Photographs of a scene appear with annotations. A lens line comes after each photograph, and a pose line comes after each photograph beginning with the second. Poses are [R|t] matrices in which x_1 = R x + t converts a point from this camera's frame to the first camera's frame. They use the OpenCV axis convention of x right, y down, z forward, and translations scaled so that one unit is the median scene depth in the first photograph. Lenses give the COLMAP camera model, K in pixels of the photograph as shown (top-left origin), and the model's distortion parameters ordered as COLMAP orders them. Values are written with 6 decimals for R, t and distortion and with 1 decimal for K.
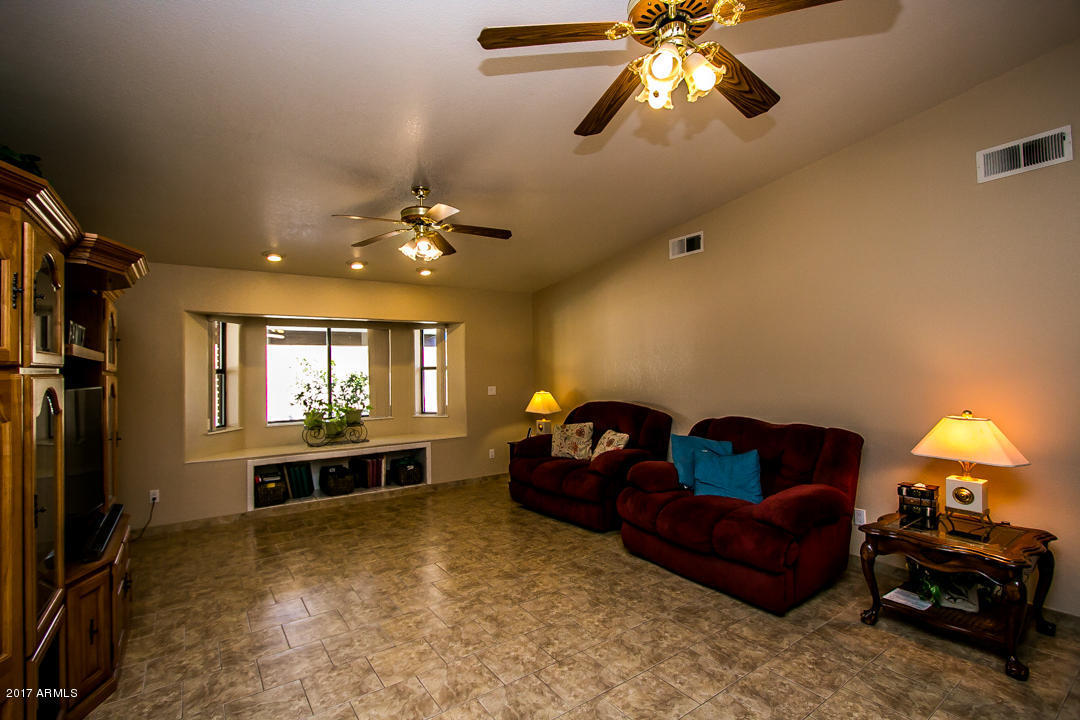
lens RADIAL K [[501.8, 0, 541.6], [0, 501.8, 359.3], [0, 0, 1]] dist [-0.016458, 0.000722]
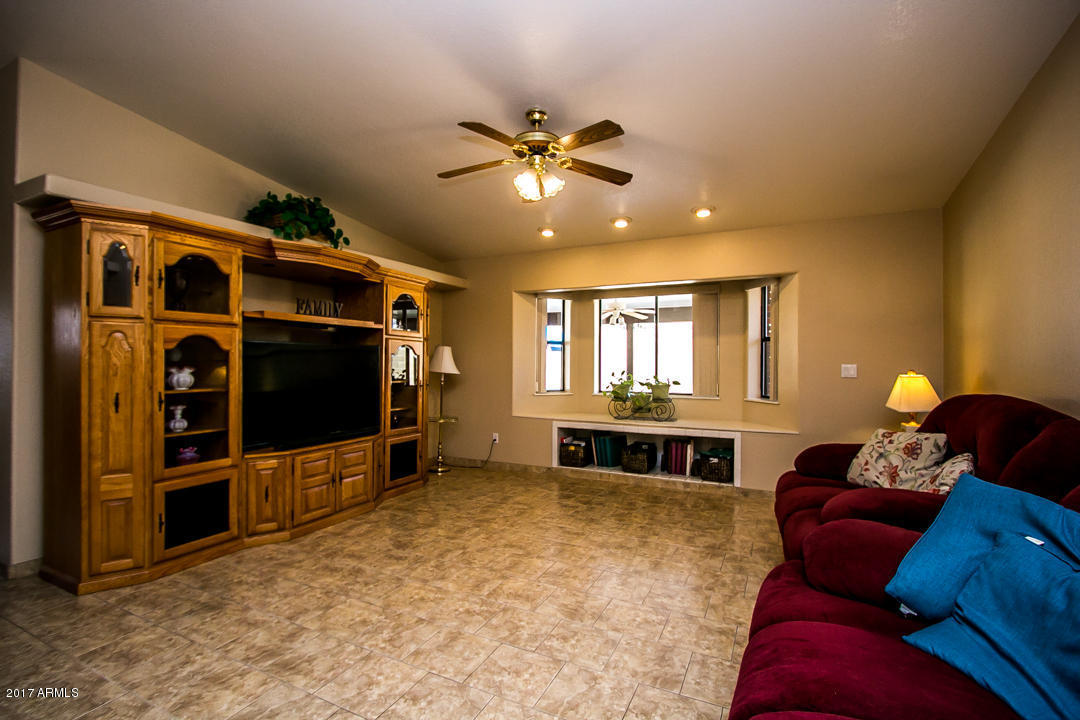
lens RADIAL K [[501.8, 0, 541.6], [0, 501.8, 359.3], [0, 0, 1]] dist [-0.016458, 0.000722]
pose [[0.462519, 0.013008, -0.886514, 0.412363], [0.005360, 0.999833, 0.017467, 0.048325], [0.886593, -0.012830, 0.462372, 0.490752]]
